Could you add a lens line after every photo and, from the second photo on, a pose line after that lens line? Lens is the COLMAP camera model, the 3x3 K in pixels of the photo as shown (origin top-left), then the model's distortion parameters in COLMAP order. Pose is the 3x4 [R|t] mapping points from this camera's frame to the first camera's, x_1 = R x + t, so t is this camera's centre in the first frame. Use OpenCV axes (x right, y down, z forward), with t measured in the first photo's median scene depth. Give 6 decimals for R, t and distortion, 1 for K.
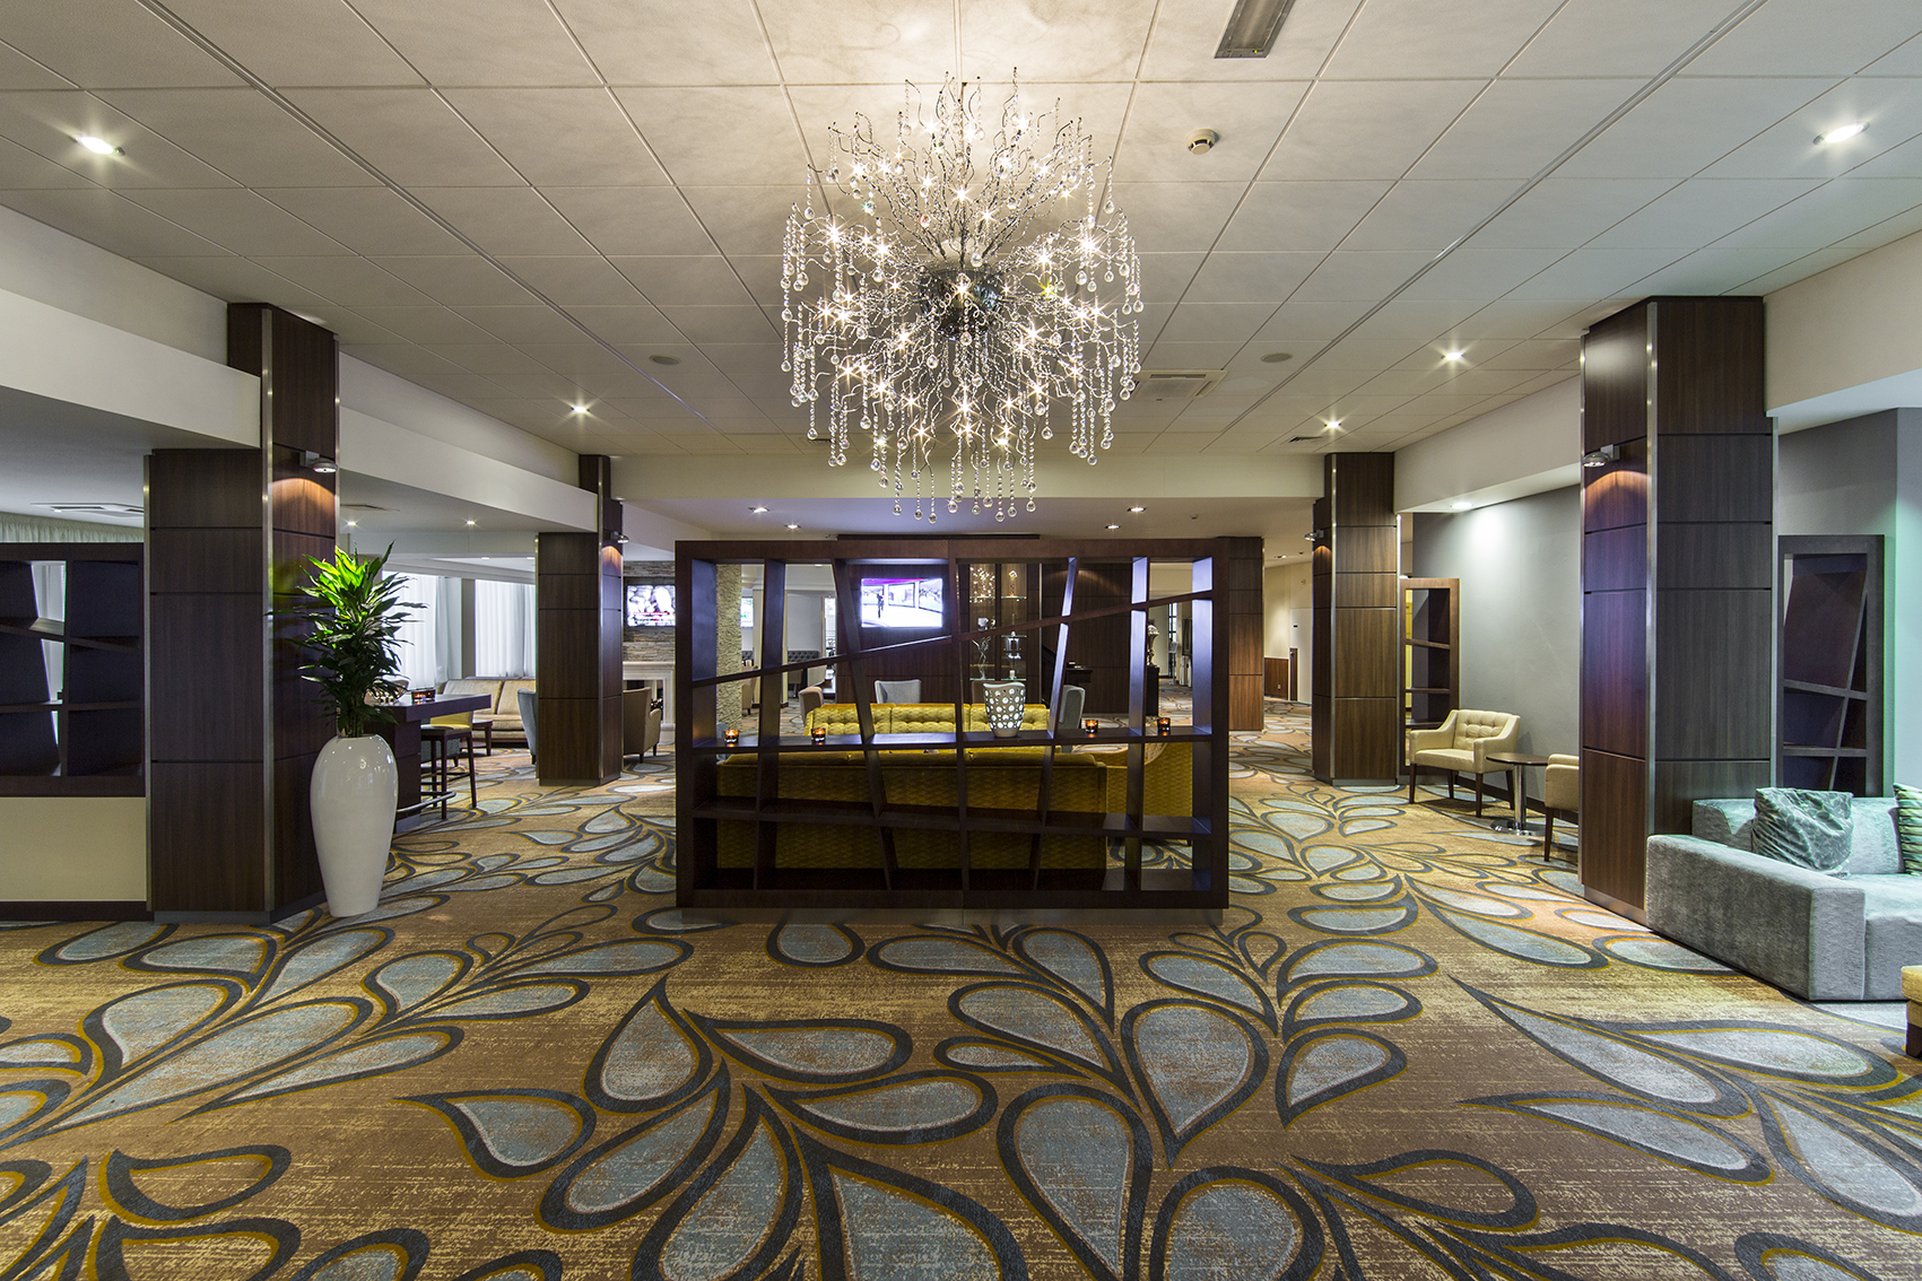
lens RADIAL K [[881.6, 0, 971.1], [0, 881.6, 630.7], [0, 0, 1]] dist [-0.001413, 0.000005]
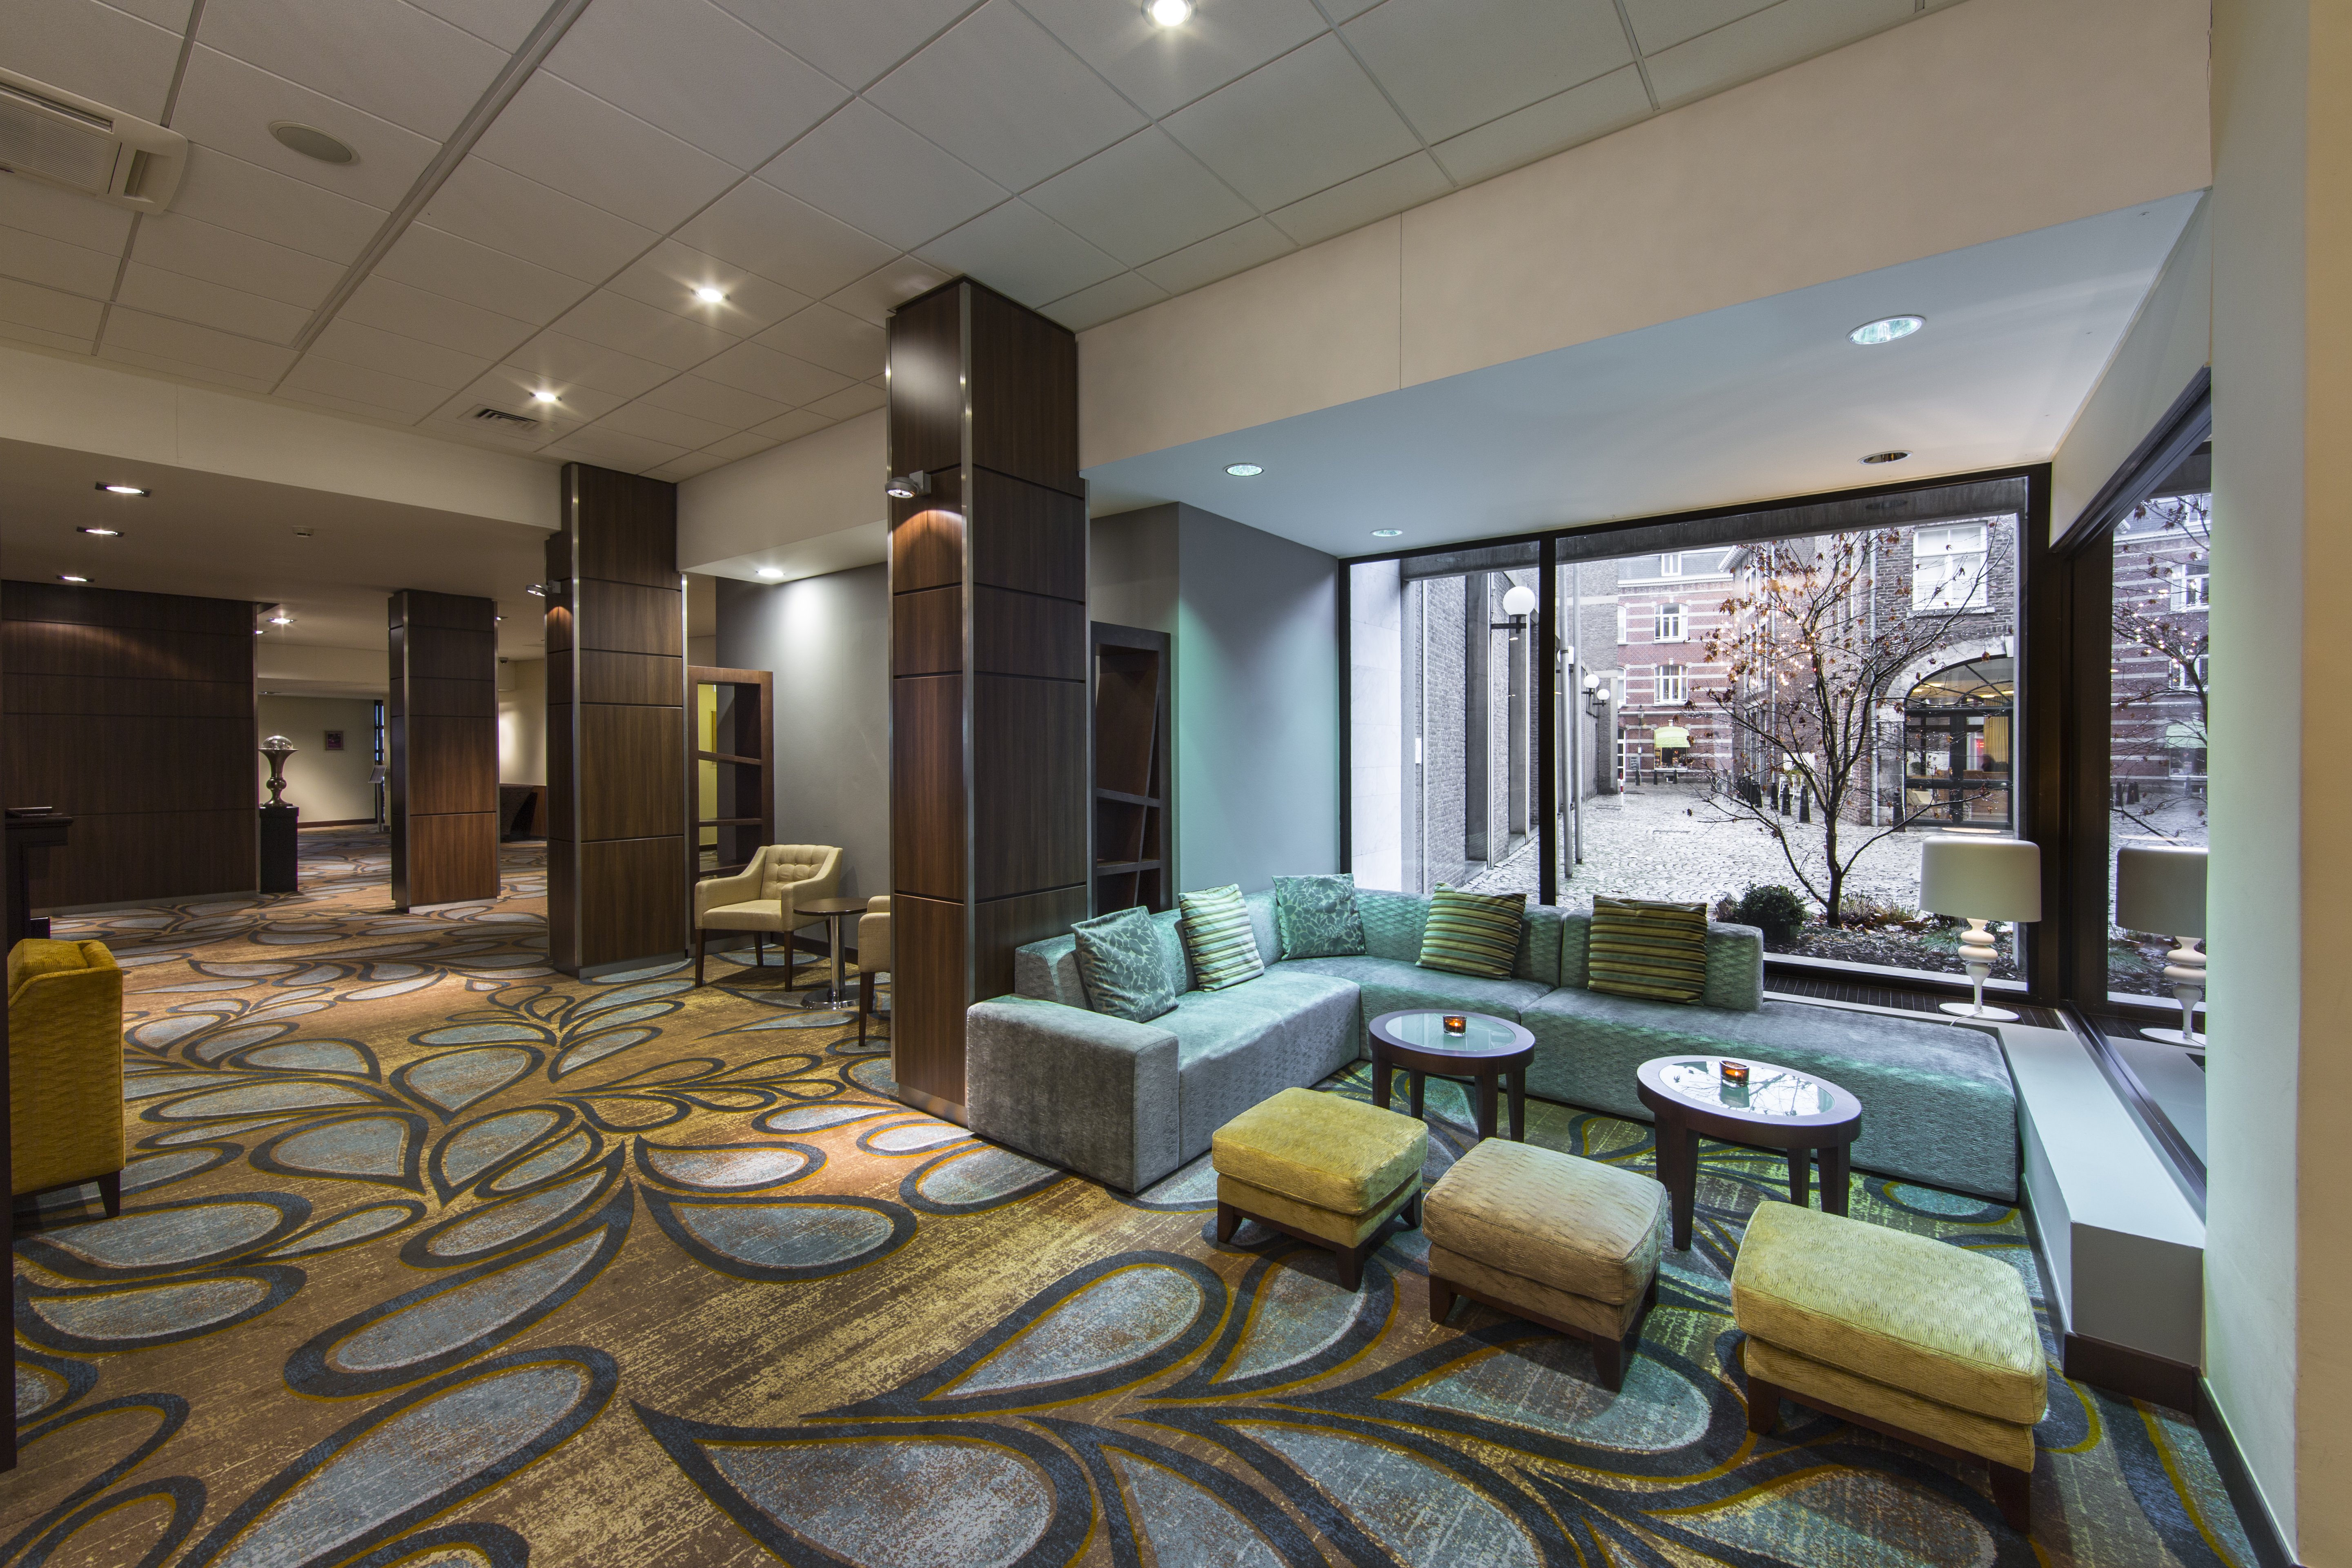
lens RADIAL K [[1078.8, 0, 1188.4], [0, 1078.8, 772.0], [0, 0, 1]] dist [-0.001413, 0.000005]
pose [[0.663356, -0.023410, 0.747938, 0.206354], [0.007838, 0.999673, 0.024337, 0.015657], [-0.748263, -0.010282, 0.663323, 0.248507]]
